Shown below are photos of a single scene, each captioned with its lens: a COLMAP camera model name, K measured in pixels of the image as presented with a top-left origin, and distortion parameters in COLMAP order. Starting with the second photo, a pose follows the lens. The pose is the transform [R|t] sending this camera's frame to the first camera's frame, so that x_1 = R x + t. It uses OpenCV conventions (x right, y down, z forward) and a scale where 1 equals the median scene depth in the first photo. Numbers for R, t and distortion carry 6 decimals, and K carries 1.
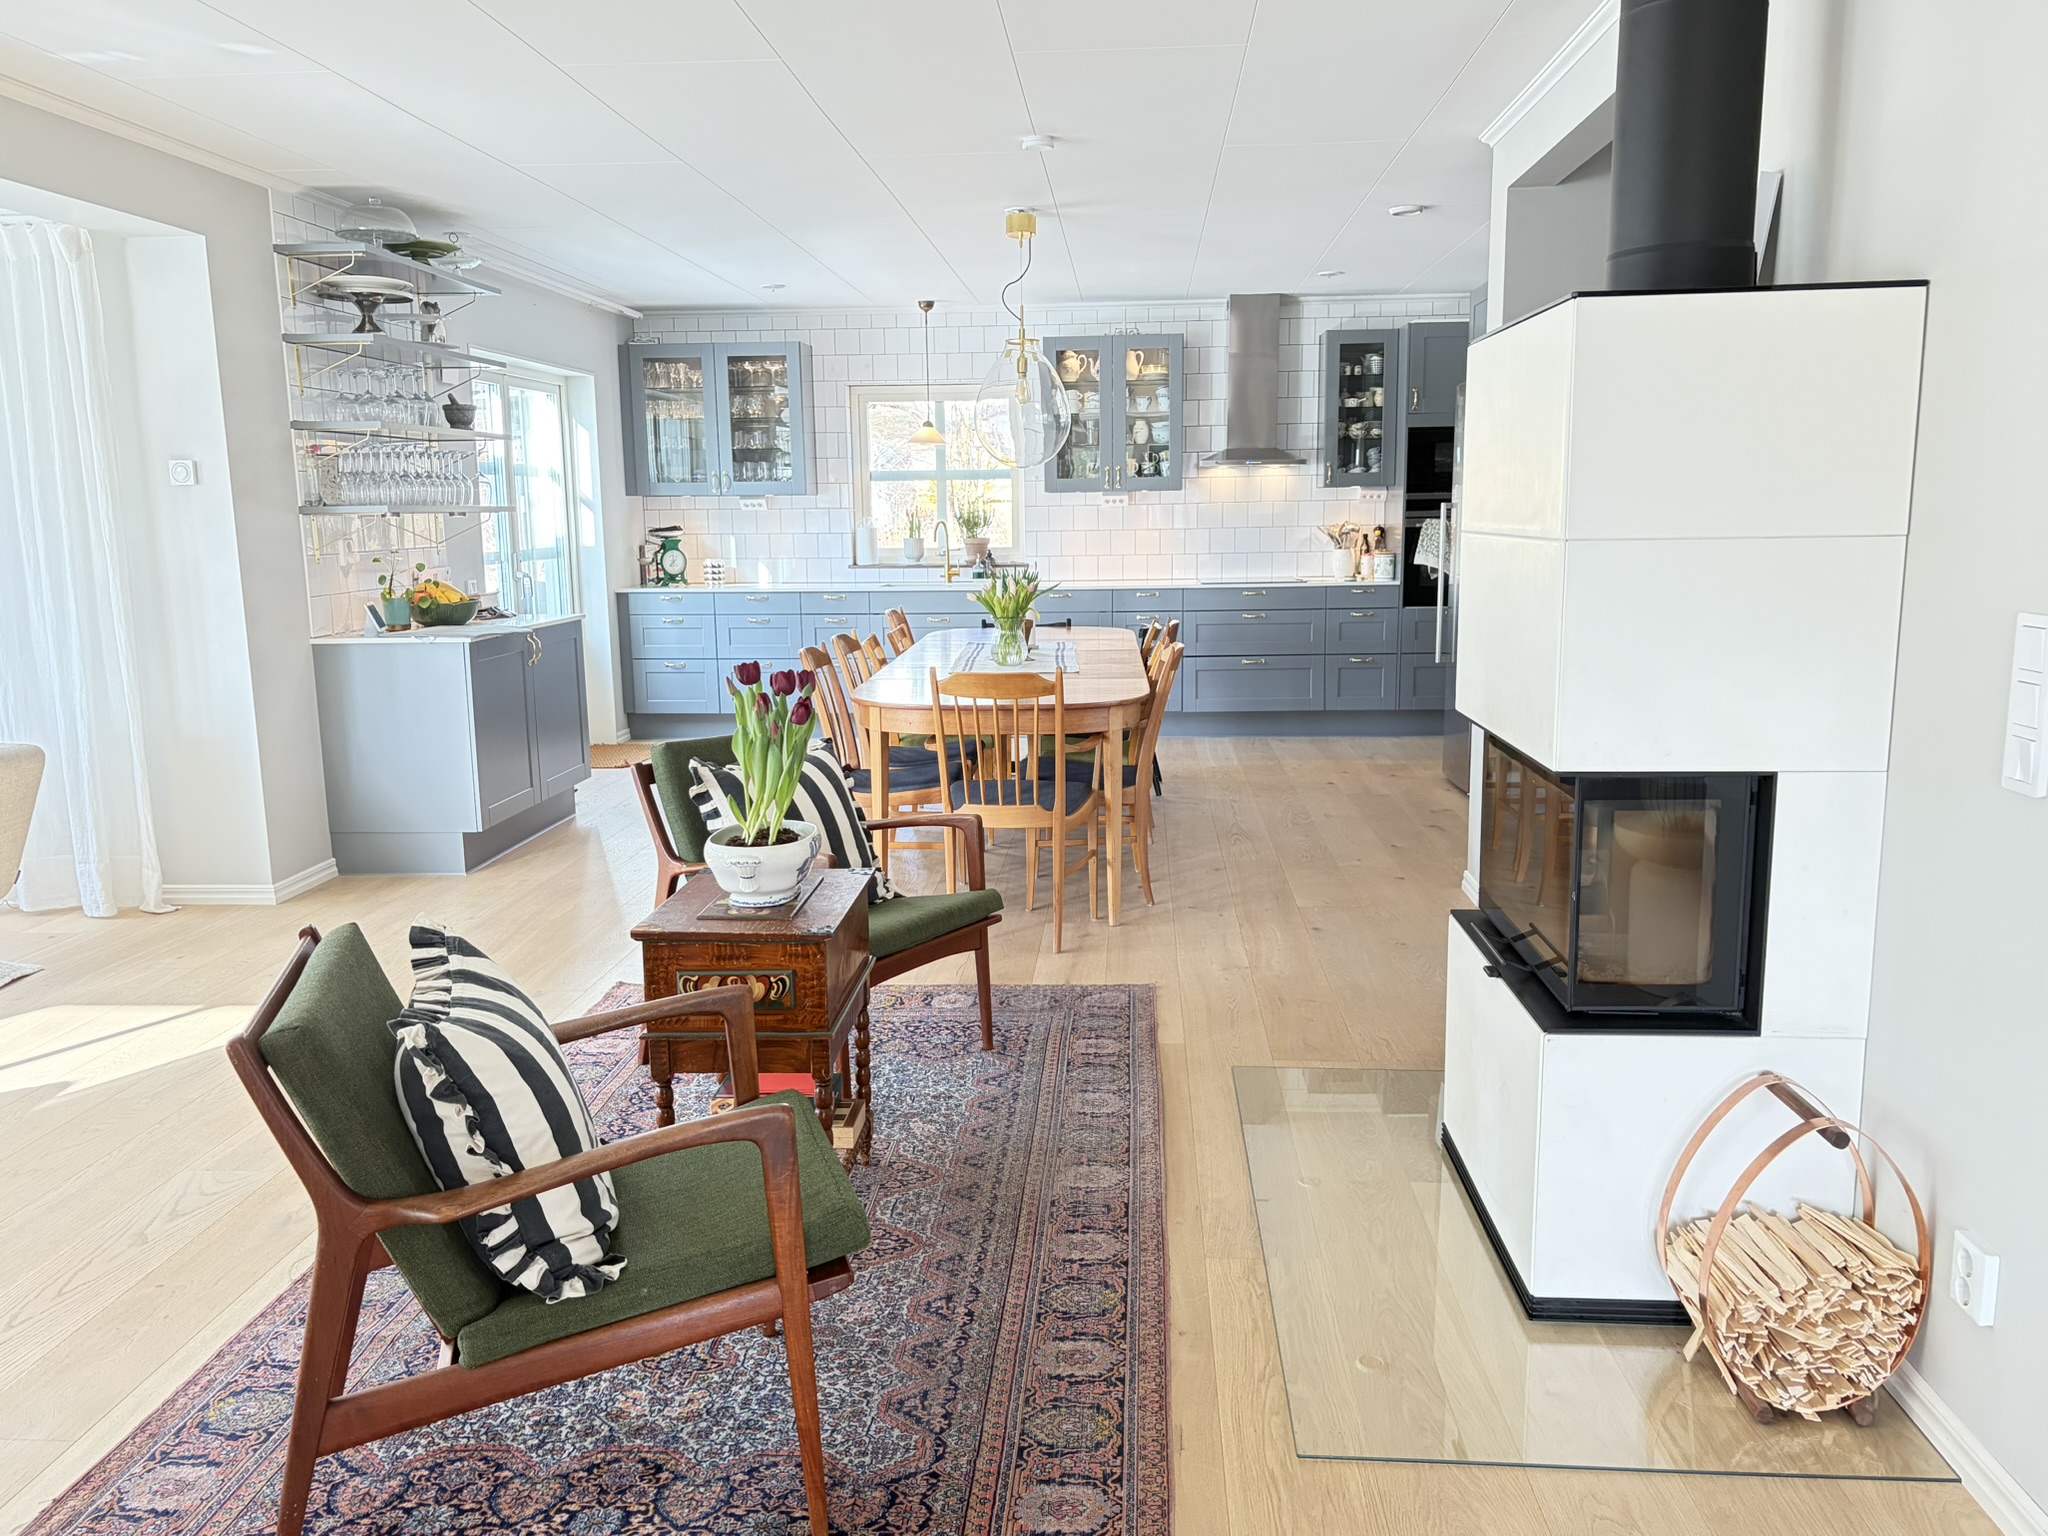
lens RADIAL K [[1546.4, 0, 1023.6], [0, 1546.4, 769.9], [0, 0, 1]] dist [-0.005023, -0.010013]
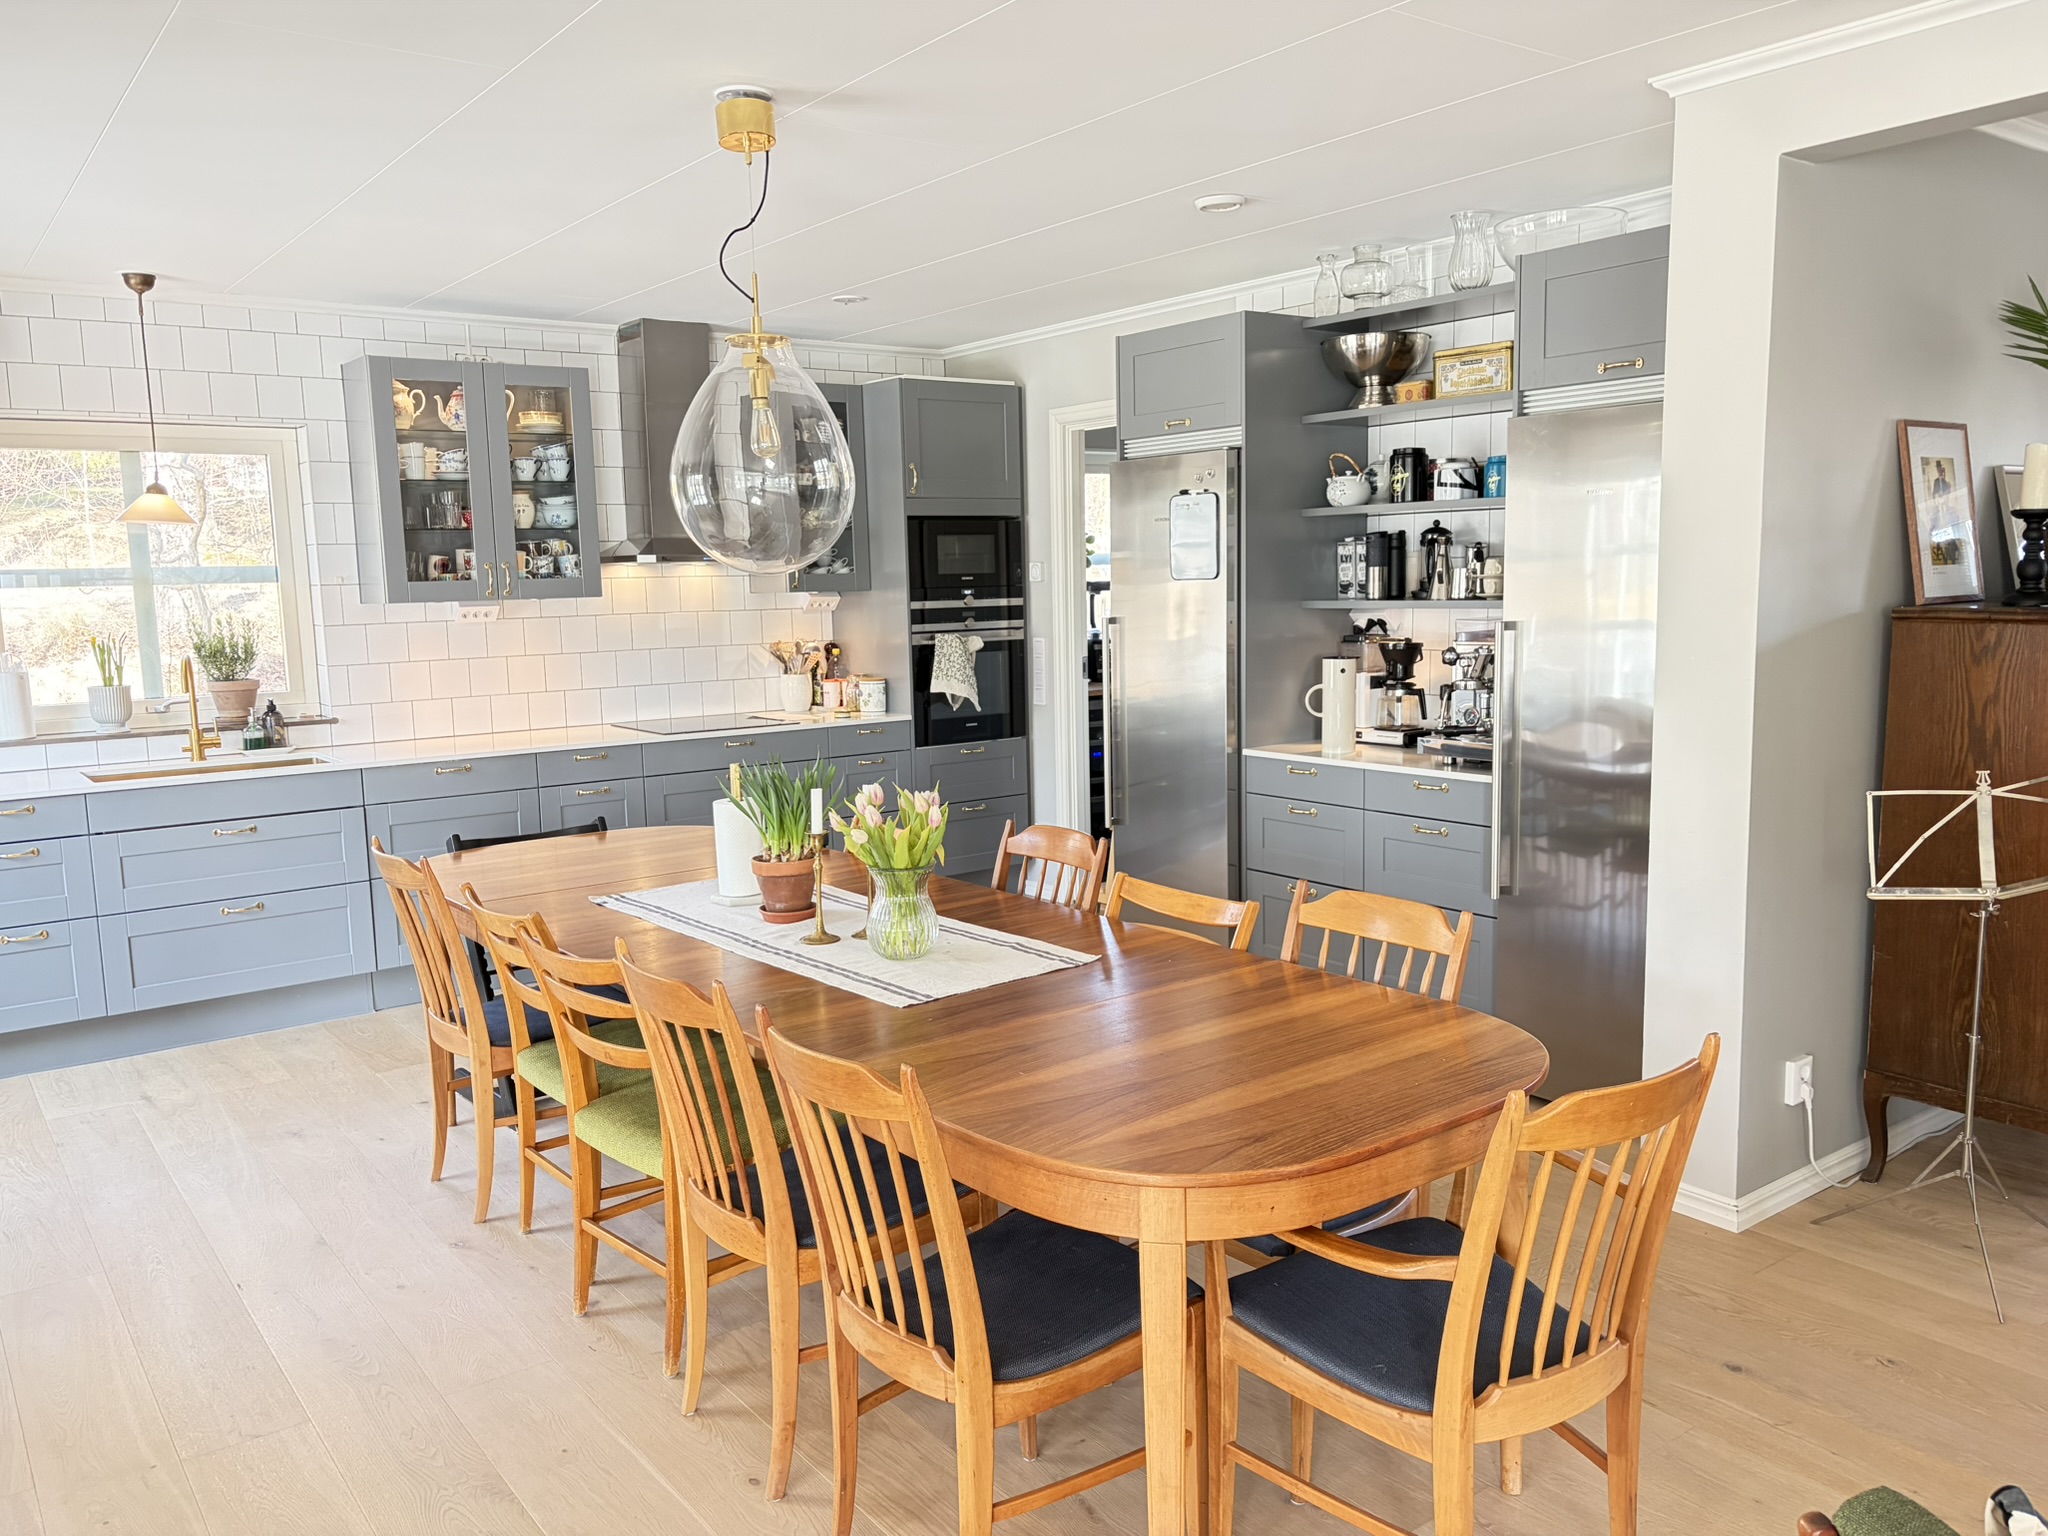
lens RADIAL K [[1546.4, 0, 1025.4], [0, 1546.4, 766.5], [0, 0, 1]] dist [-0.005023, -0.010013]
pose [[0.760414, -0.080413, 0.644441, -0.193570], [0.117385, 0.992979, -0.014606, -0.075992], [-0.638742, 0.086754, 0.764515, 0.370516]]
